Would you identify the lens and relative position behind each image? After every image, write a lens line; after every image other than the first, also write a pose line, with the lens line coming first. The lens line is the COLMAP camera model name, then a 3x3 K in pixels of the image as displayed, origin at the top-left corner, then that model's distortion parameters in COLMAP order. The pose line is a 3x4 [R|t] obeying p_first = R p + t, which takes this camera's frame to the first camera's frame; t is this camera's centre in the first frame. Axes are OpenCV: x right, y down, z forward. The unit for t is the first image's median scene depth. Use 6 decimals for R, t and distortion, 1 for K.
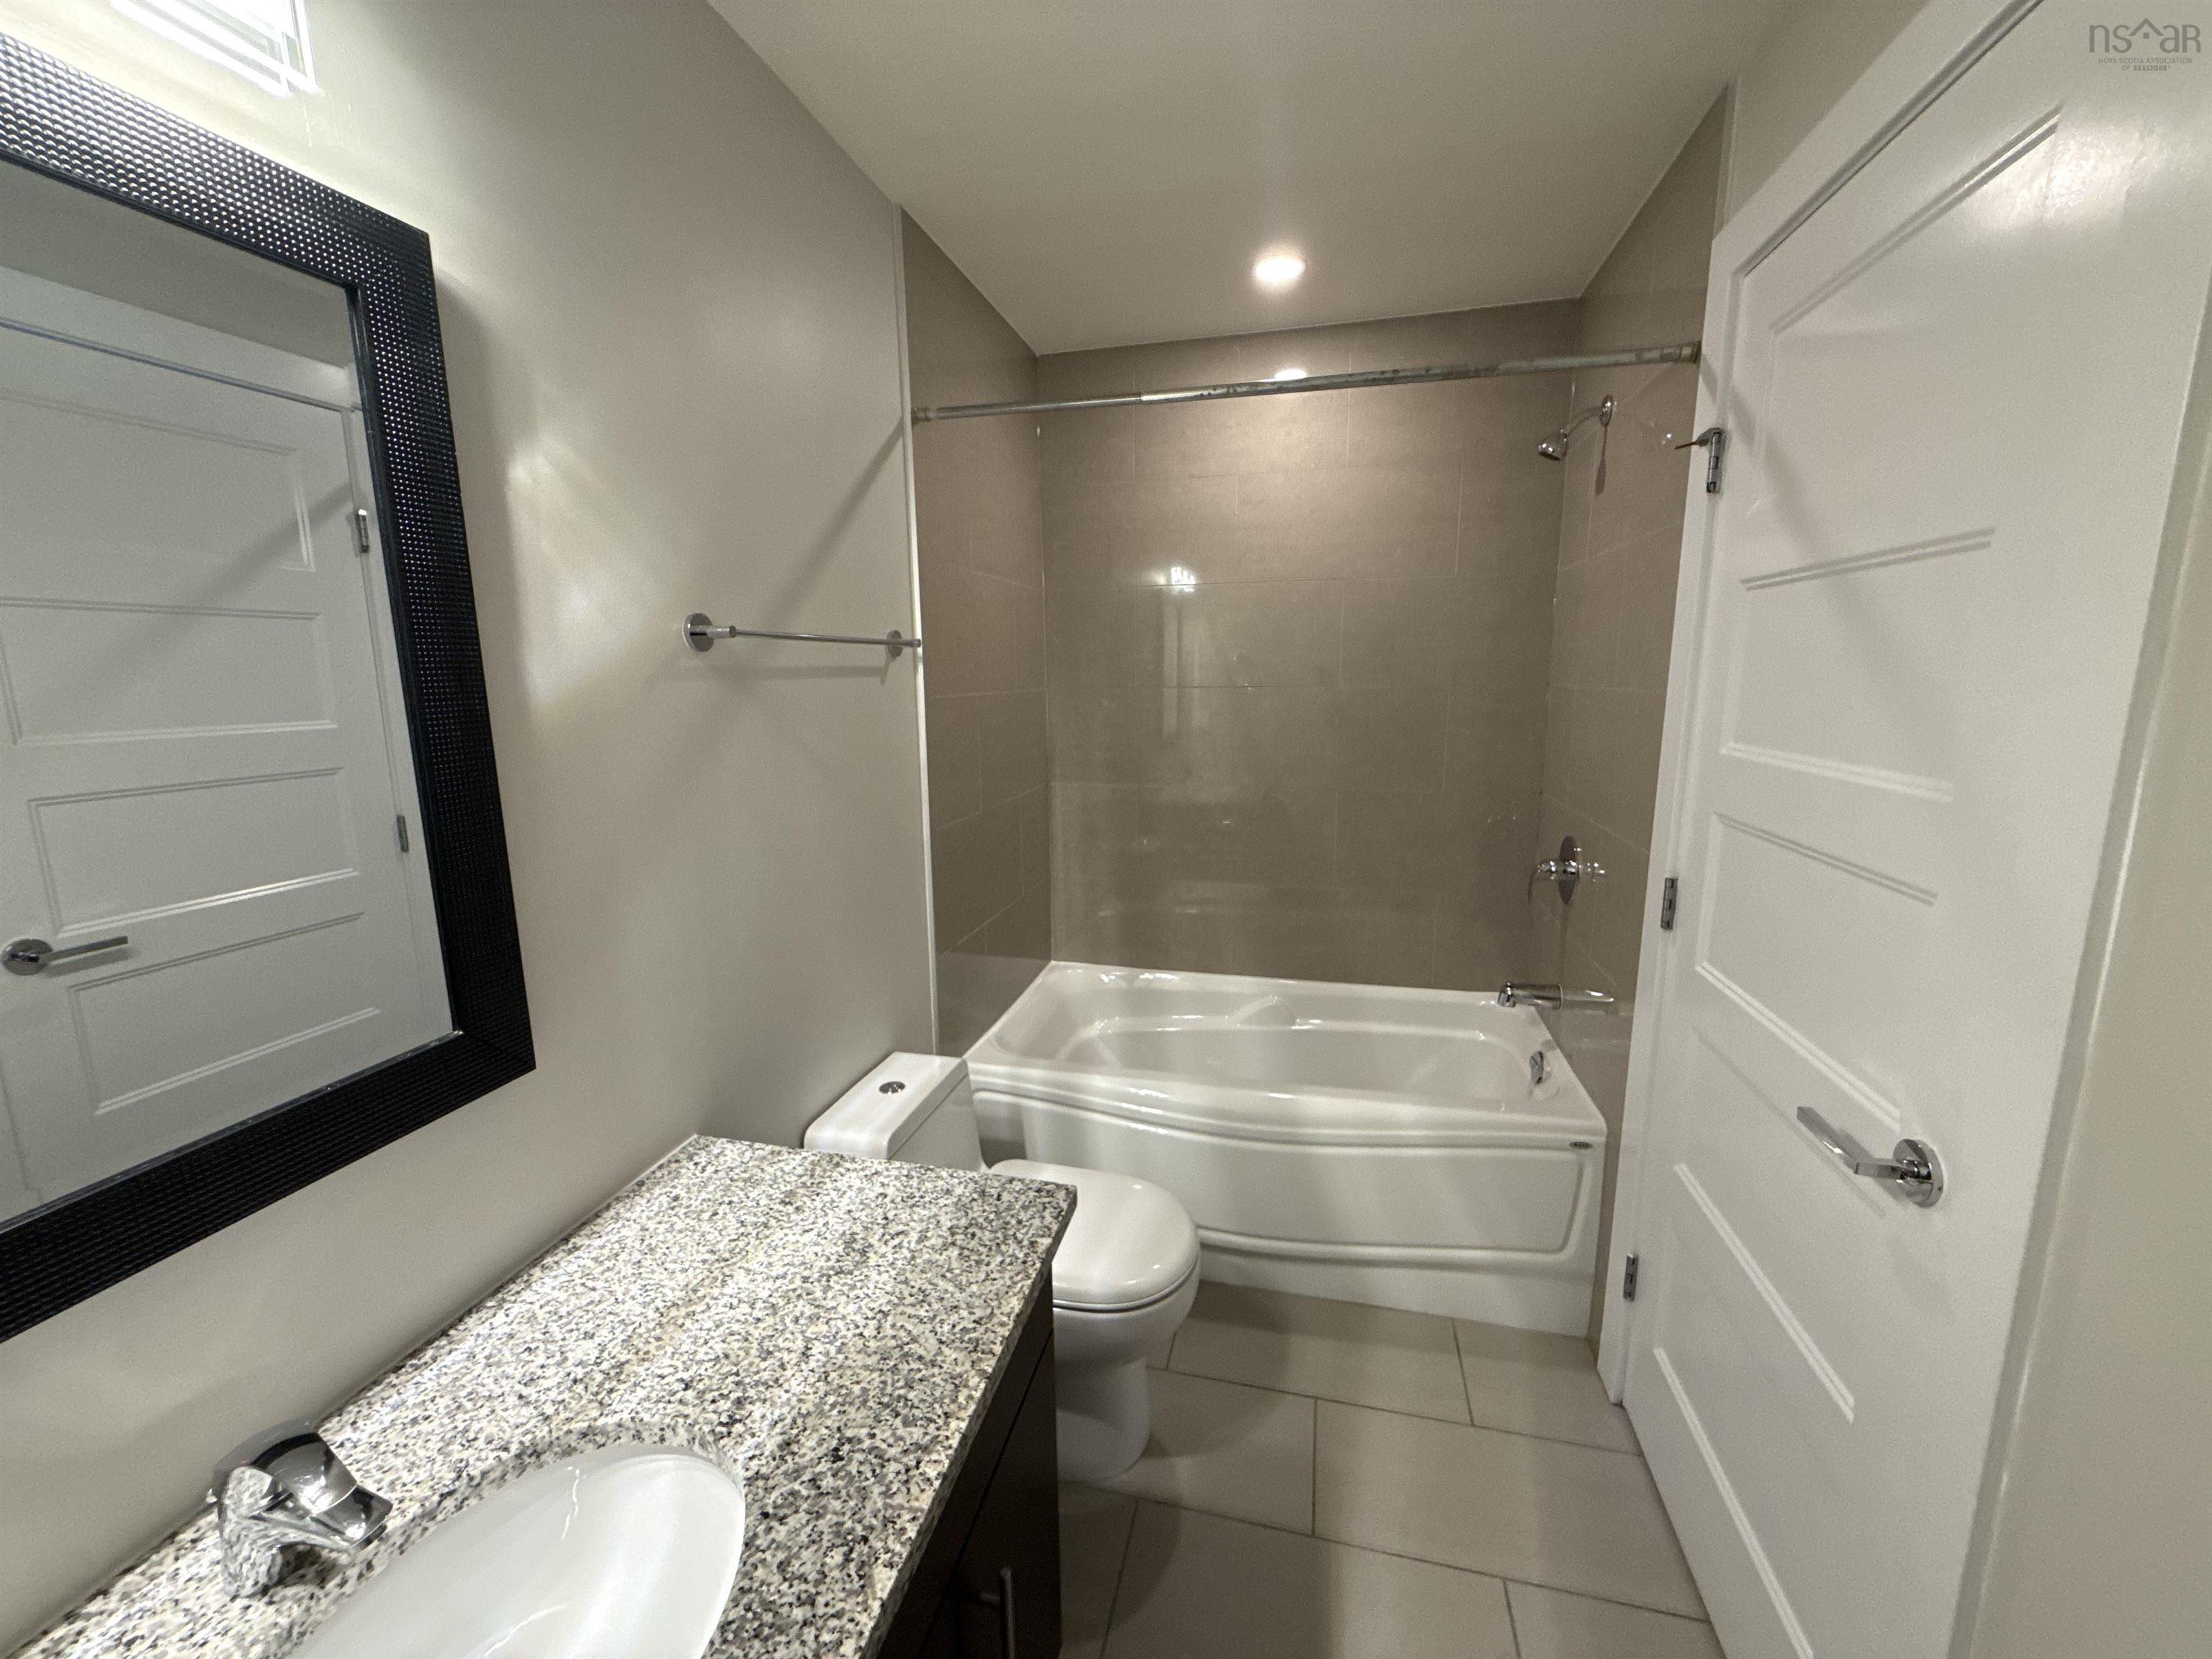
lens RADIAL K [[879.1, 0, 1105.4], [0, 879.1, 827.3], [0, 0, 1]] dist [-0.001518, -0.000050]
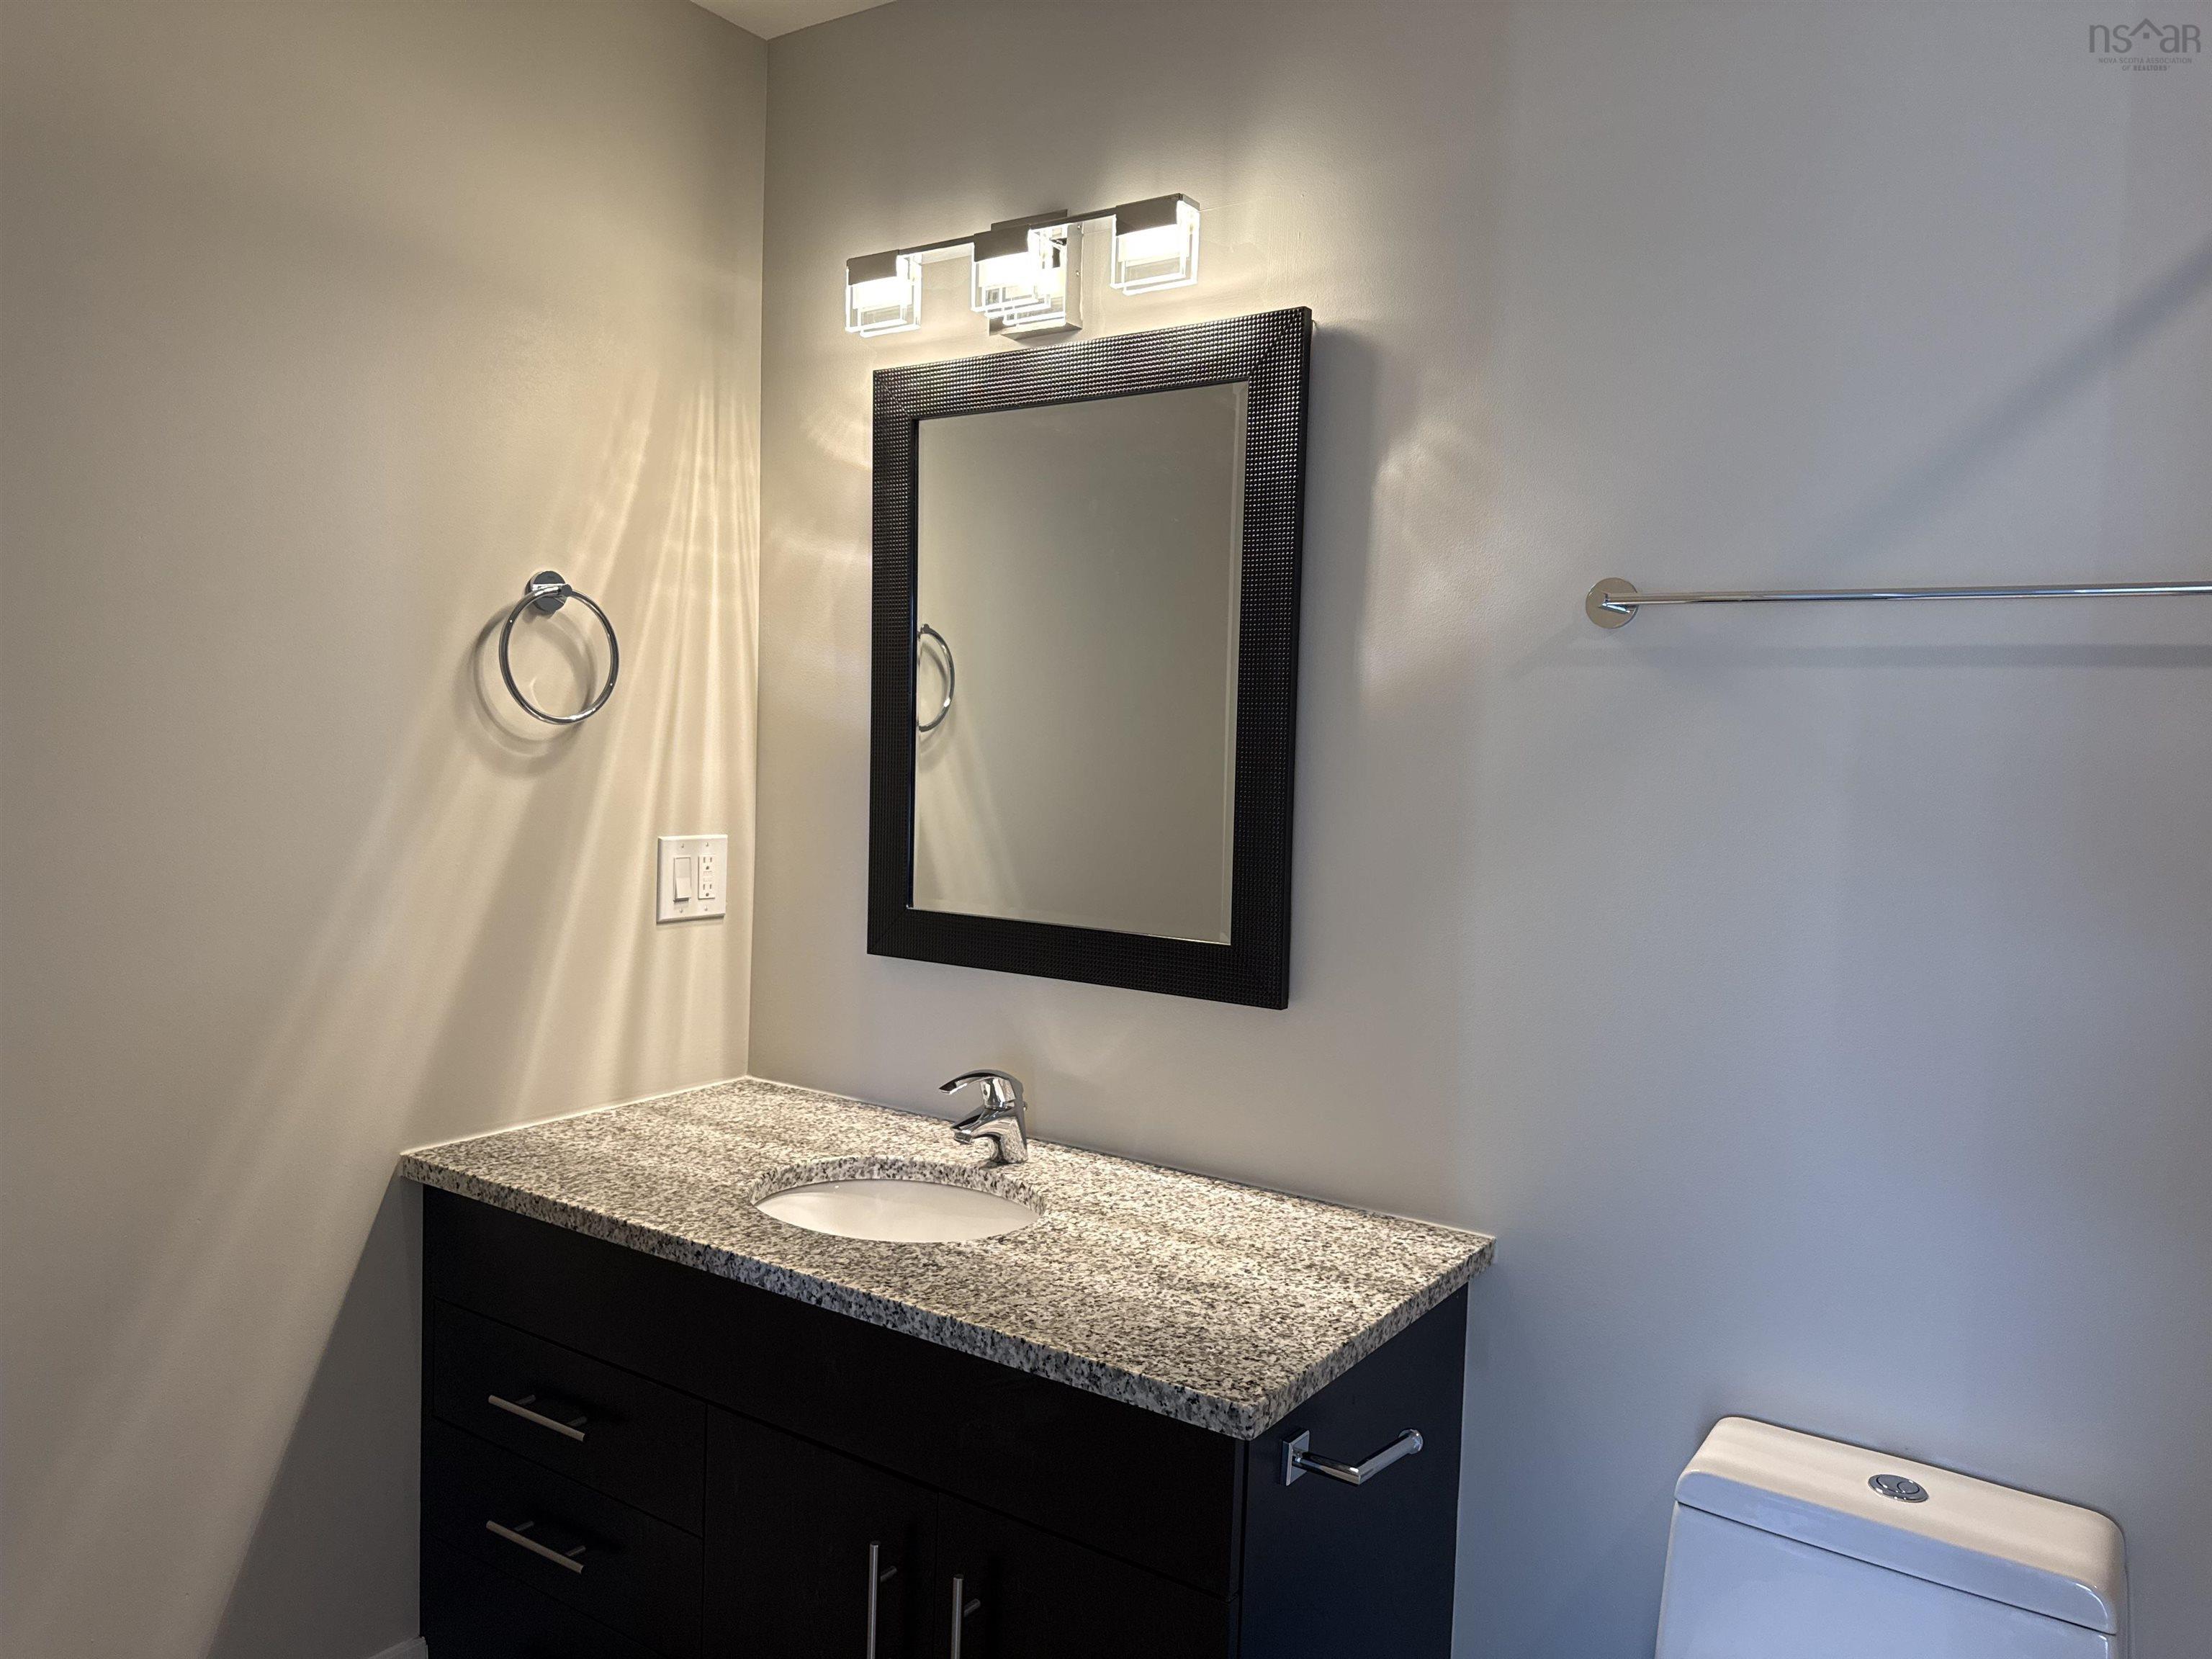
lens RADIAL K [[1548.1, 0, 1111.2], [0, 1548.1, 834.6], [0, 0, 1]] dist [0.053397, -0.105126]
pose [[-0.350192, 0.055225, -0.935048, 1.234979], [-0.196457, 0.971726, 0.130968, -0.151681], [0.915844, 0.229561, -0.329442, 1.404891]]
